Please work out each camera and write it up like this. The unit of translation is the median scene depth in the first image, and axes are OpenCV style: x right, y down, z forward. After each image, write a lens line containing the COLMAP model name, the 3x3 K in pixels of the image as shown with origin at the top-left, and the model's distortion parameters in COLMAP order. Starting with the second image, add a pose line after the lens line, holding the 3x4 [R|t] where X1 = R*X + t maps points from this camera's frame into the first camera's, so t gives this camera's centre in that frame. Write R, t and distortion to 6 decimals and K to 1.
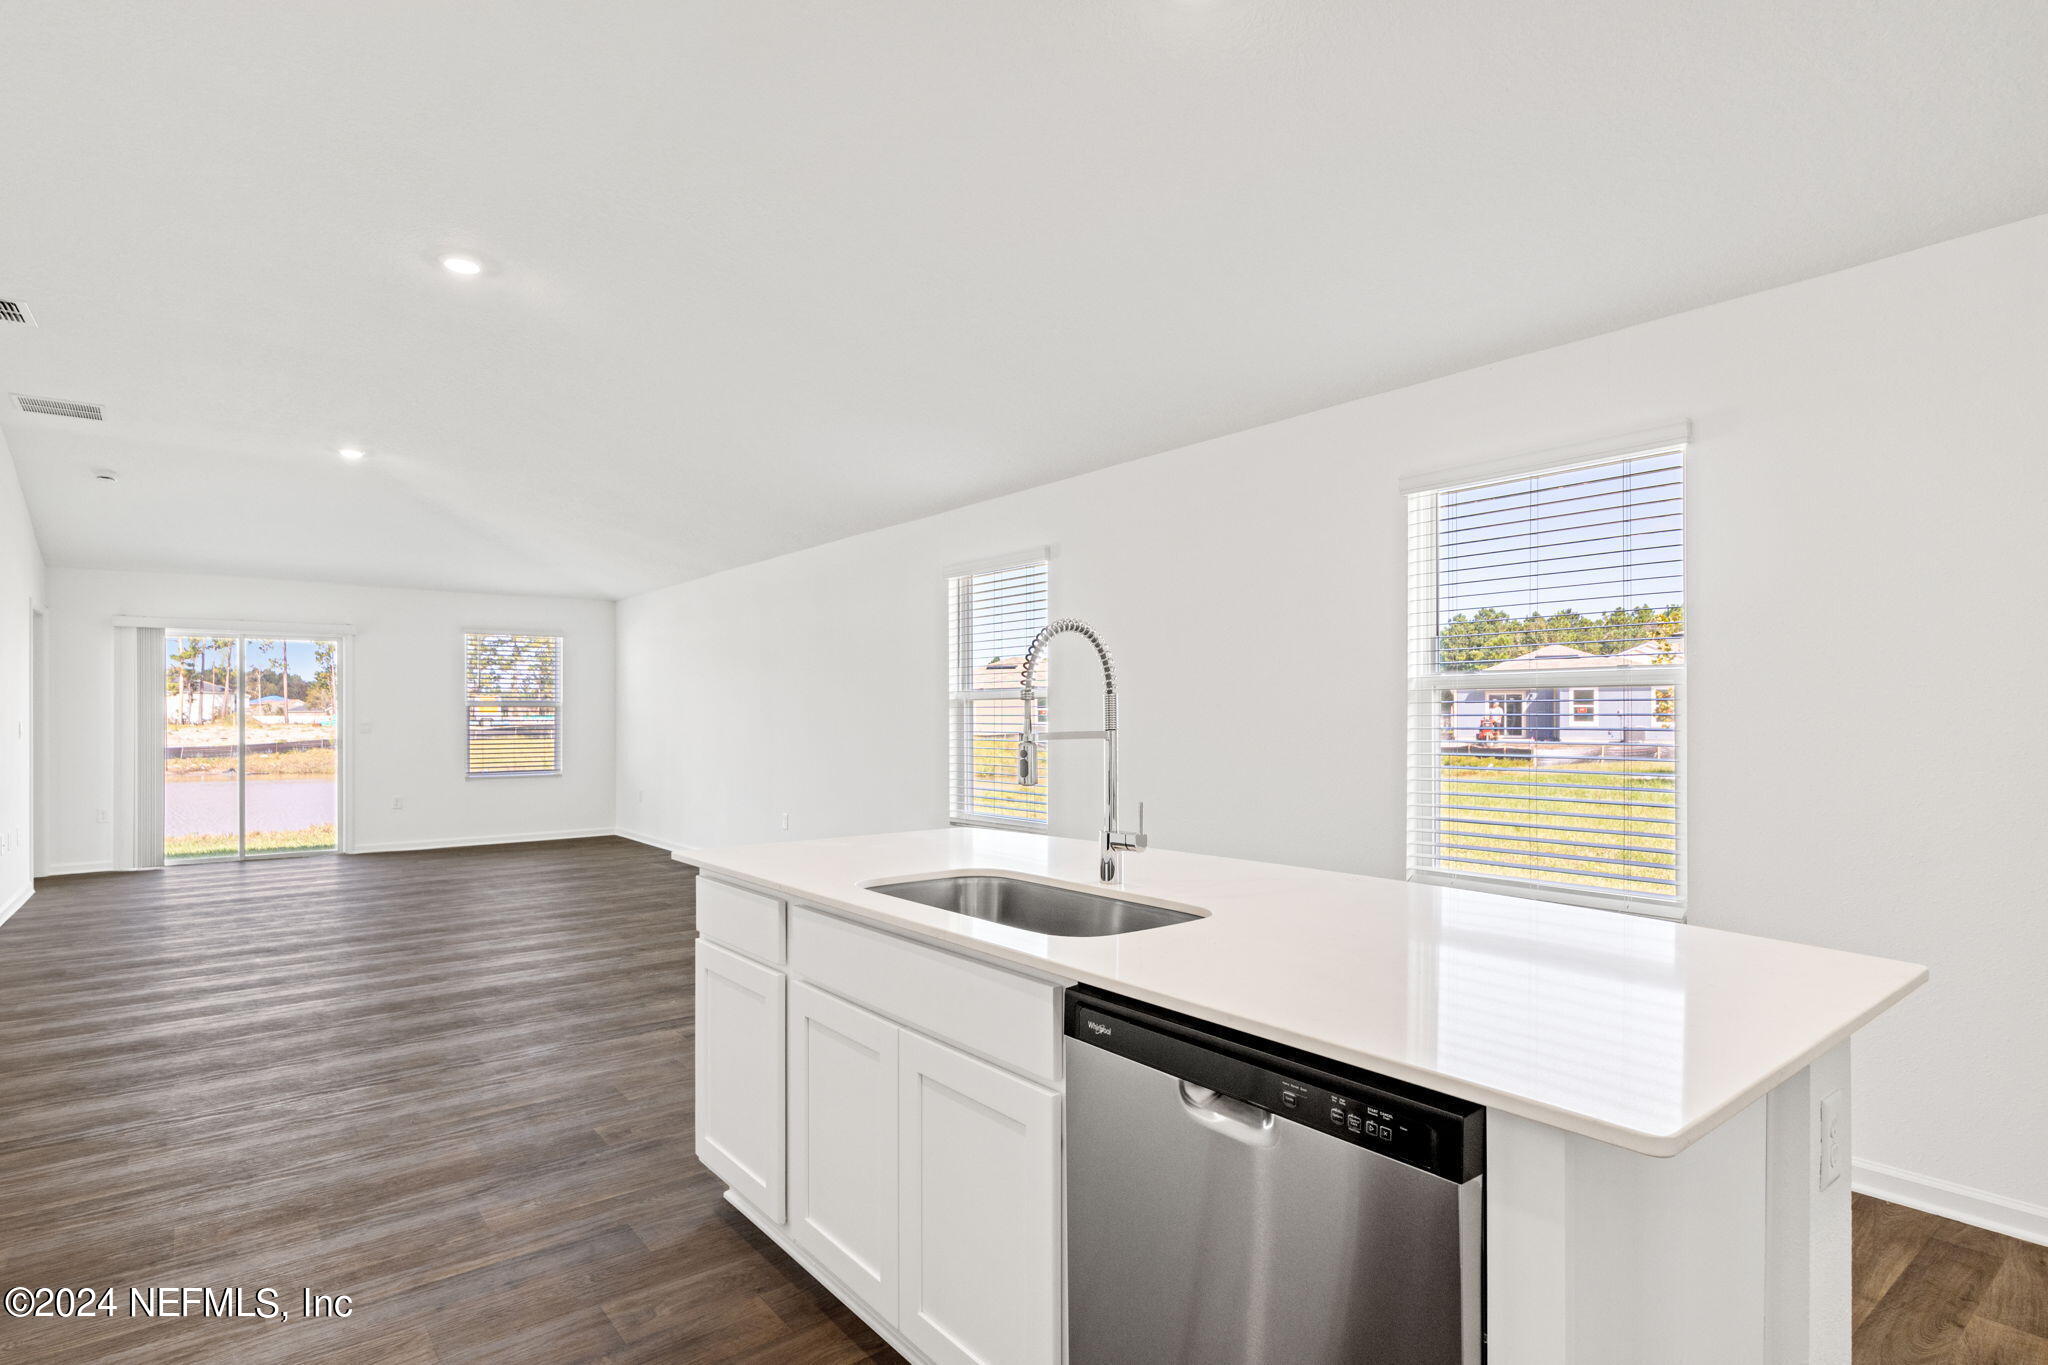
lens RADIAL K [[1026.4, 0, 1024.0], [0, 1026.4, 682.5], [0, 0, 1]] dist [-0.003988, -0.000563]
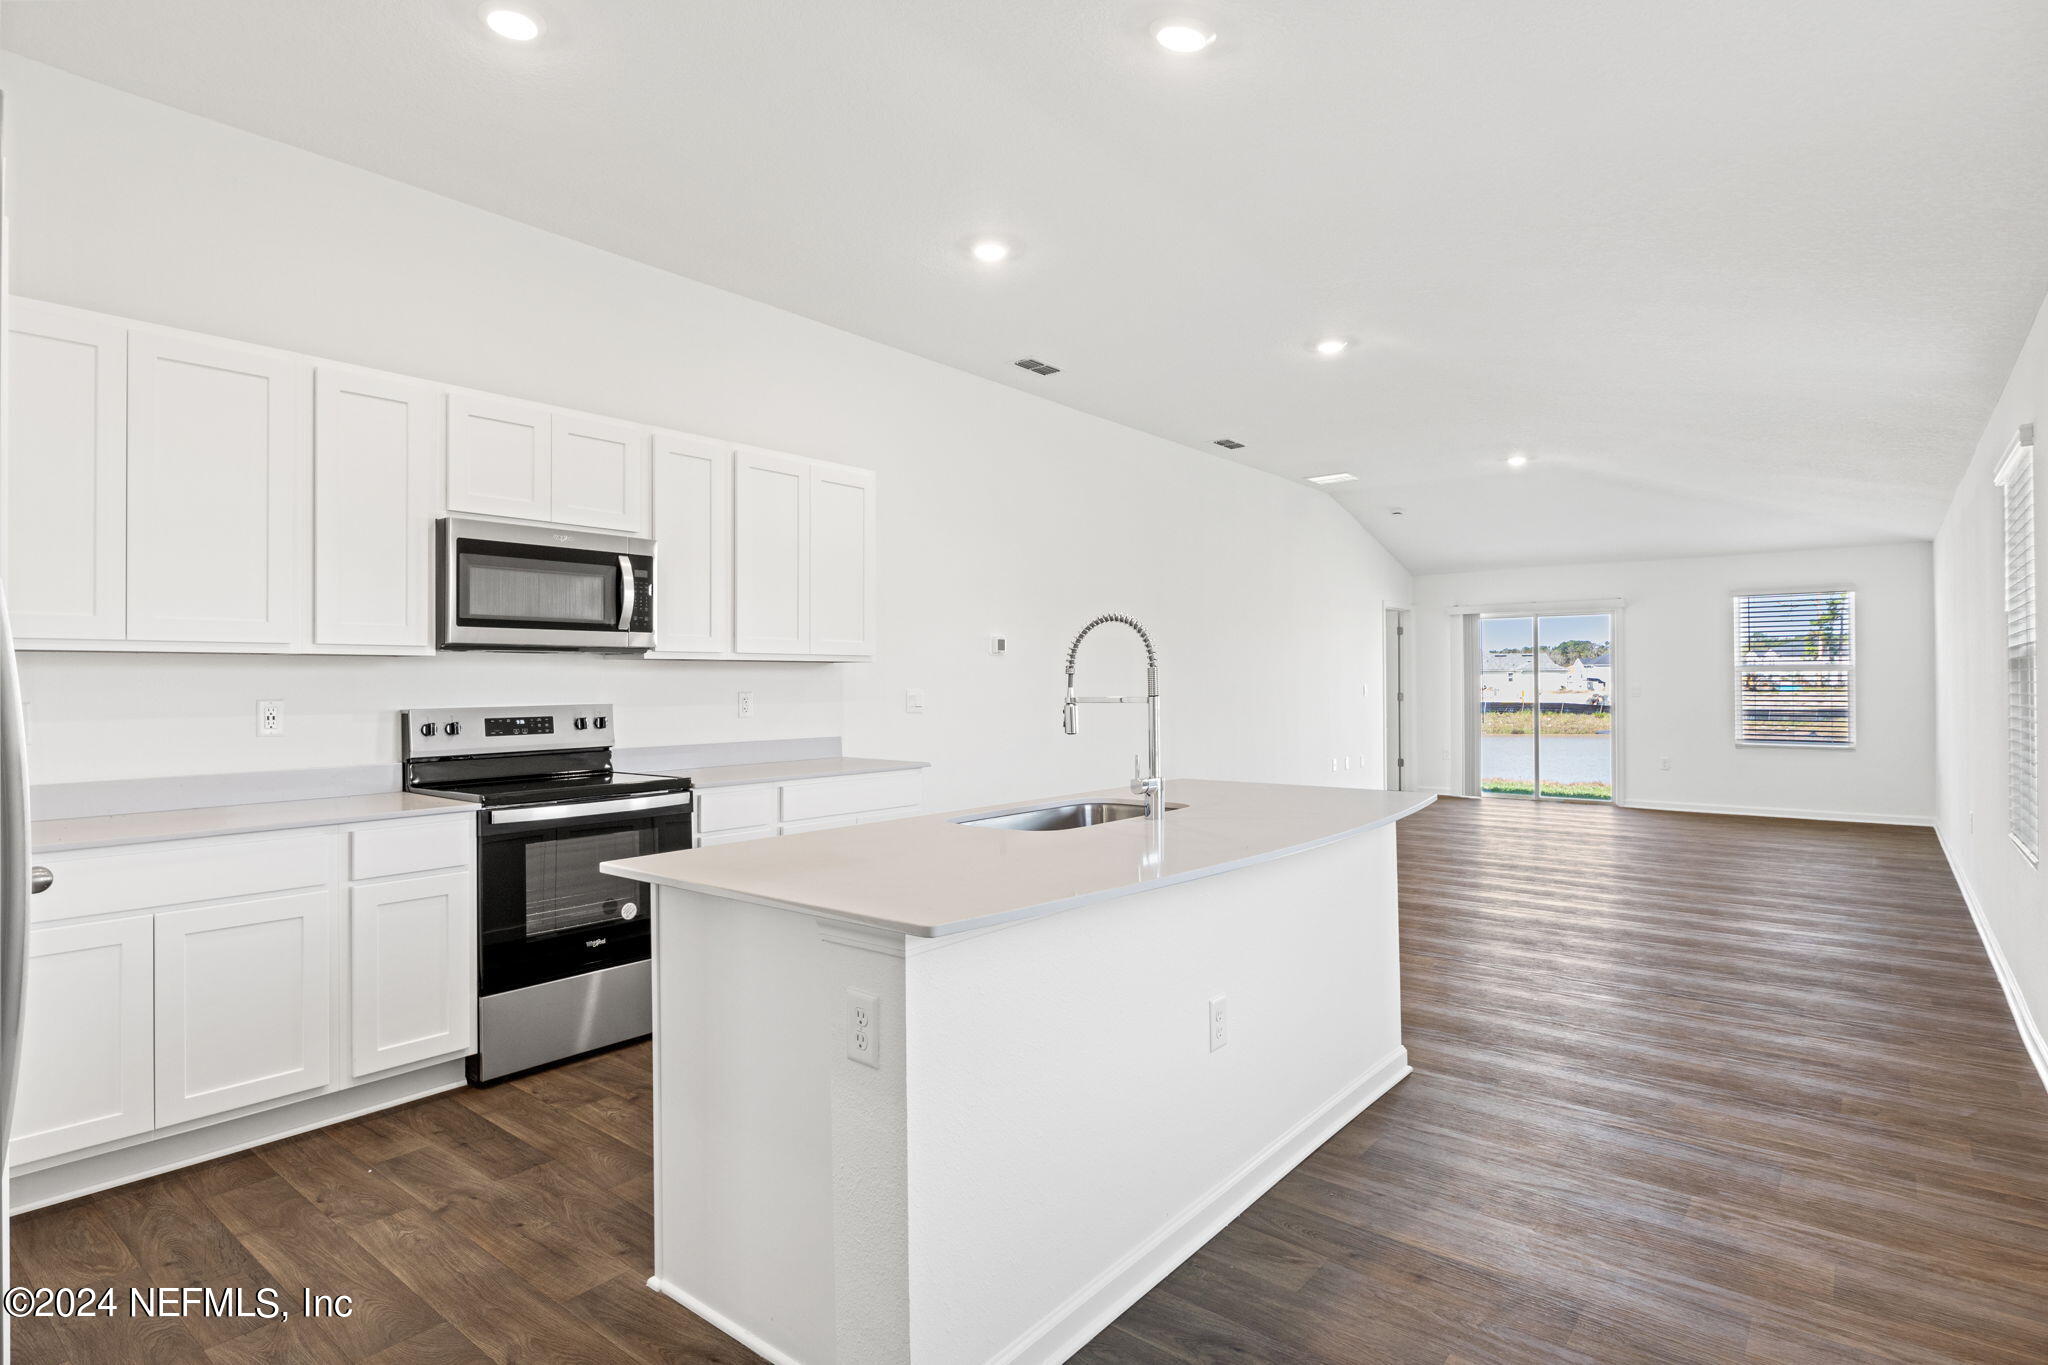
lens RADIAL K [[1026.4, 0, 1024.0], [0, 1026.4, 682.5], [0, 0, 1]] dist [-0.003988, -0.000563]
pose [[0.261186, 0.002977, -0.965284, 0.263161], [0.031118, 0.999450, 0.011502, 0.001206], [0.964787, -0.033042, 0.260949, 0.098384]]
